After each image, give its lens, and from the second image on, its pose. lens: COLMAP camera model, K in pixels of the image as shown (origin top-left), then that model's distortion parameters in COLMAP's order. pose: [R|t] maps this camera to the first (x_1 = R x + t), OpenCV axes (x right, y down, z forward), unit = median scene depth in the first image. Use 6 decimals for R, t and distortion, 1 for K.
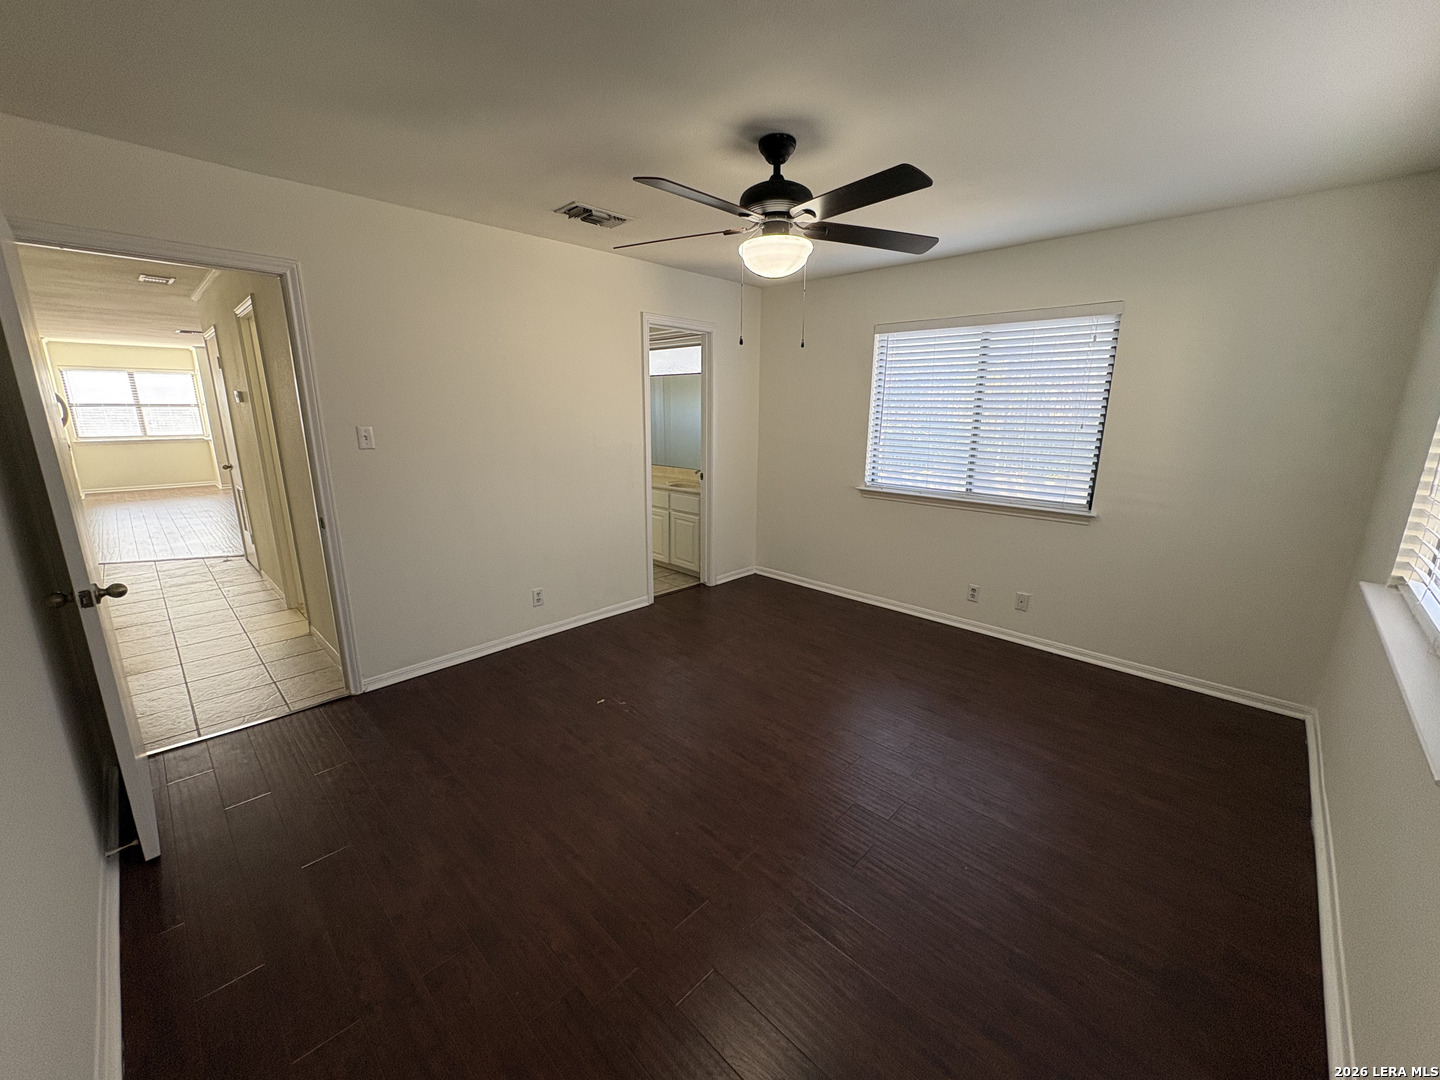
lens RADIAL K [[571.1, 0, 720.0], [0, 571.1, 540.0], [0, 0, 1]] dist [0.000395, -0.000031]
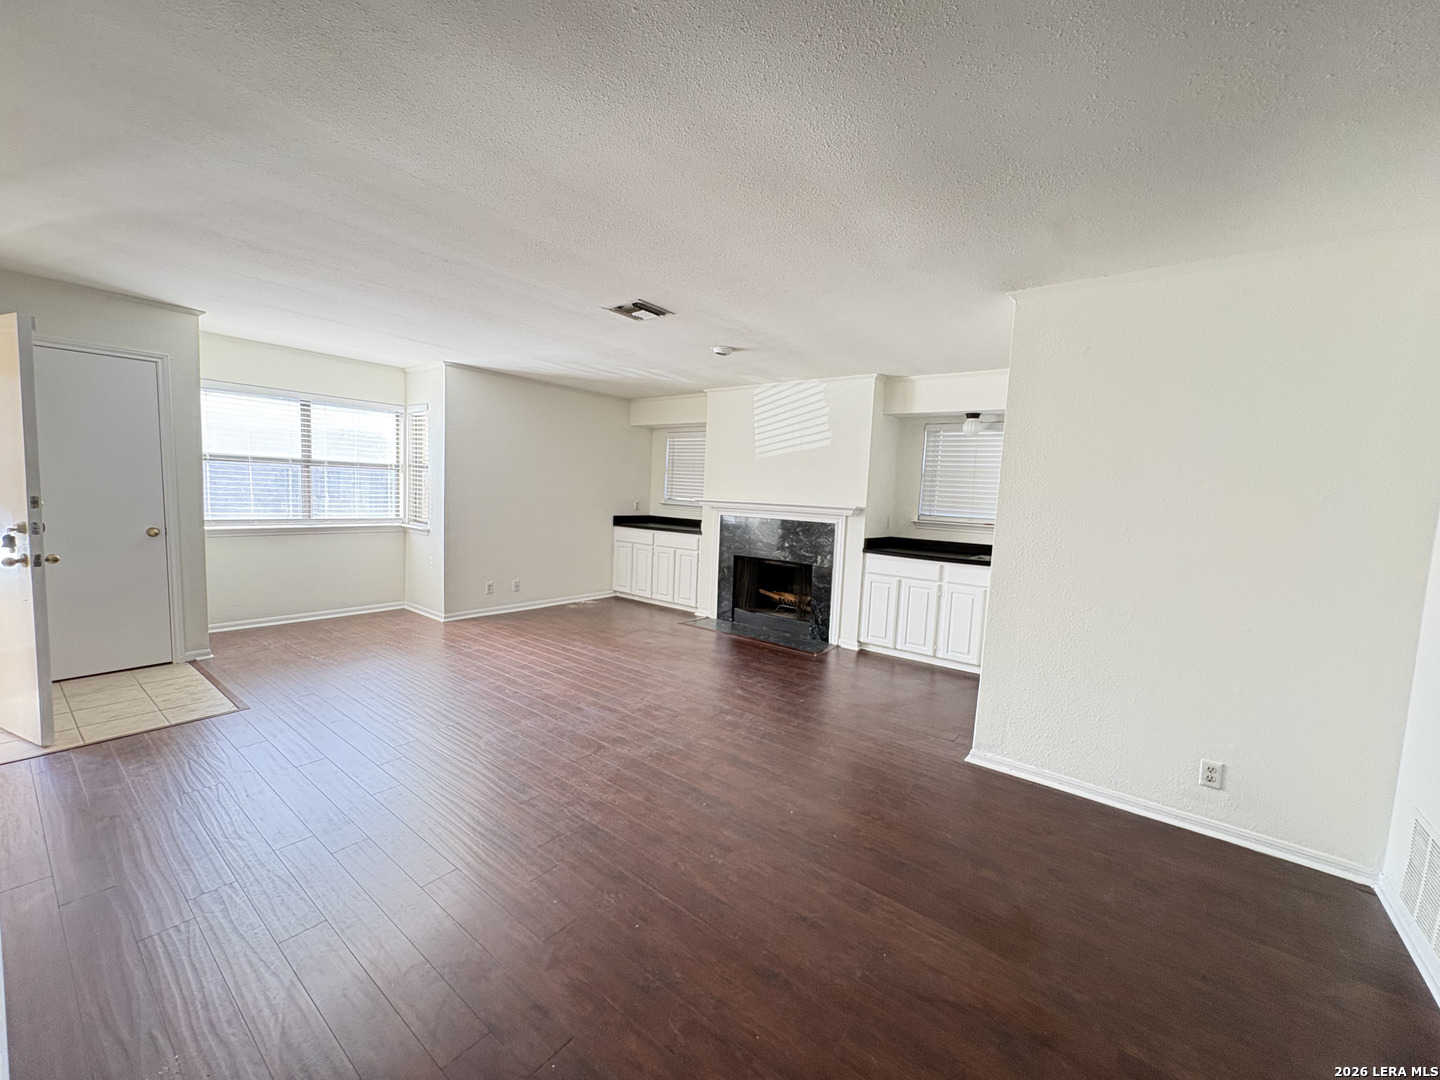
lens RADIAL K [[577.1, 0, 715.4], [0, 577.1, 537.6], [0, 0, 1]] dist [0.014696, -0.000002]
pose [[0.994036, 0.026706, 0.105734, -0.699512], [-0.010799, 0.988892, -0.148245, -0.092469], [-0.108518, 0.146219, 0.983282, 0.442989]]
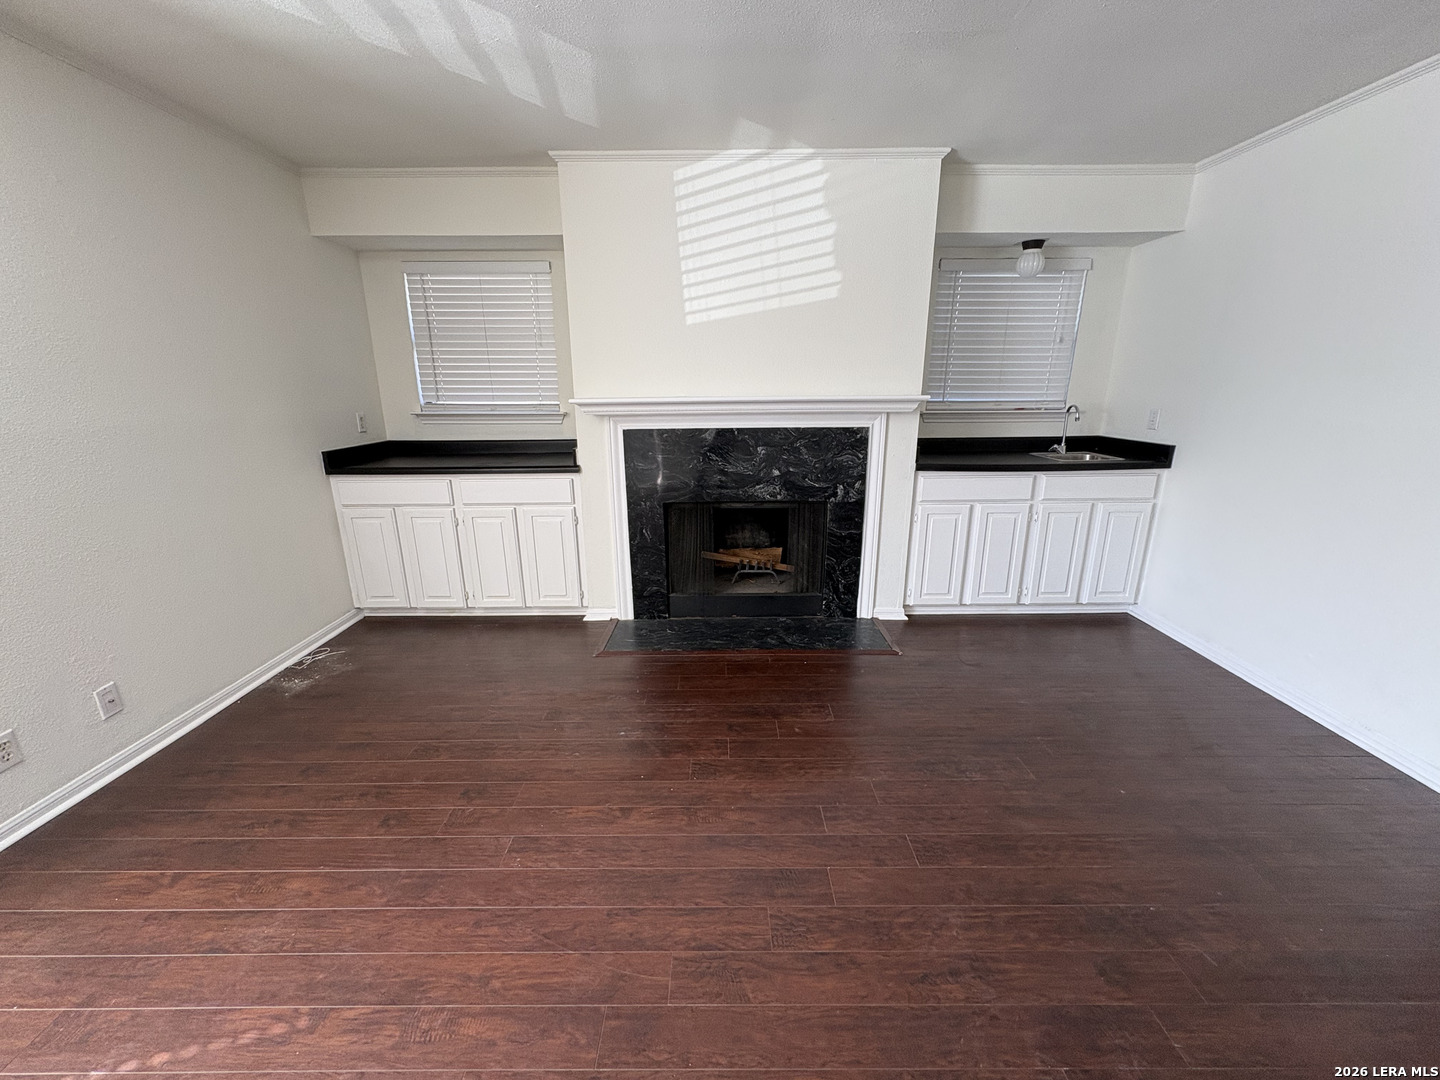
lens RADIAL K [[571.1, 0, 720.0], [0, 571.1, 540.0], [0, 0, 1]] dist [0.000395, -0.000031]
pose [[0.720326, -0.196764, 0.665142, -0.810907], [0.172585, 0.979607, 0.102886, -0.171067], [-0.671822, 0.040682, 0.739595, 0.778312]]
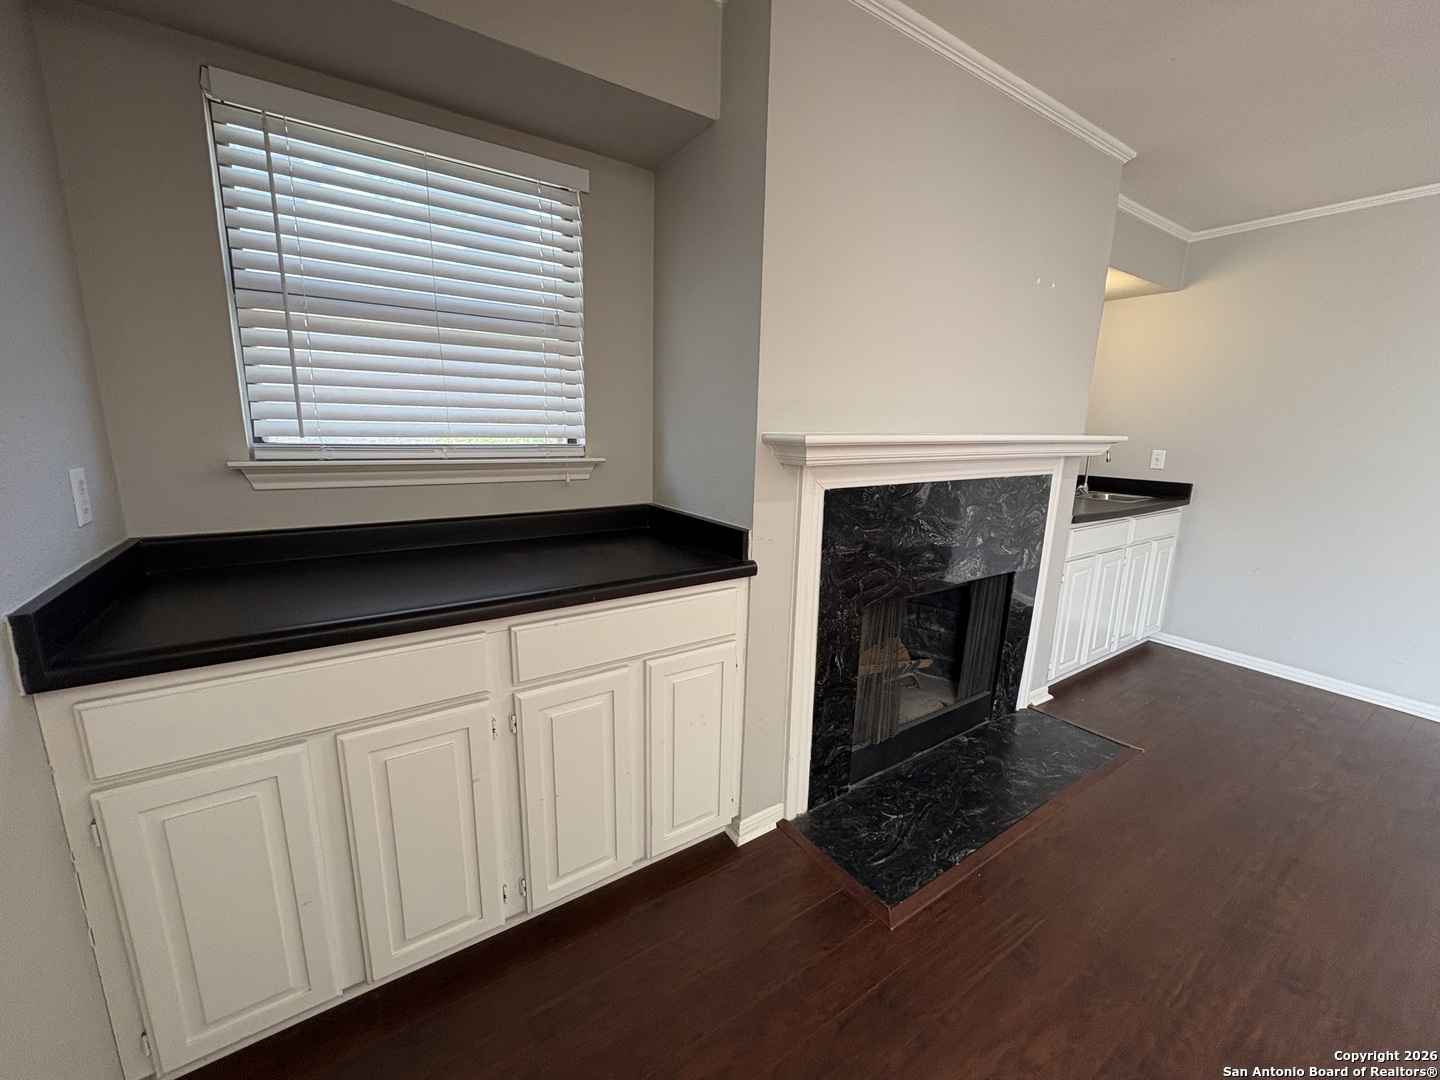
lens RADIAL K [[571.1, 0, 720.0], [0, 571.1, 540.0], [0, 0, 1]] dist [0.000395, -0.000031]
pose [[0.212856, -0.200570, 0.956276, -0.807487], [0.207651, 0.965633, 0.156311, -0.226402], [-0.954764, 0.165300, 0.247189, 1.031821]]
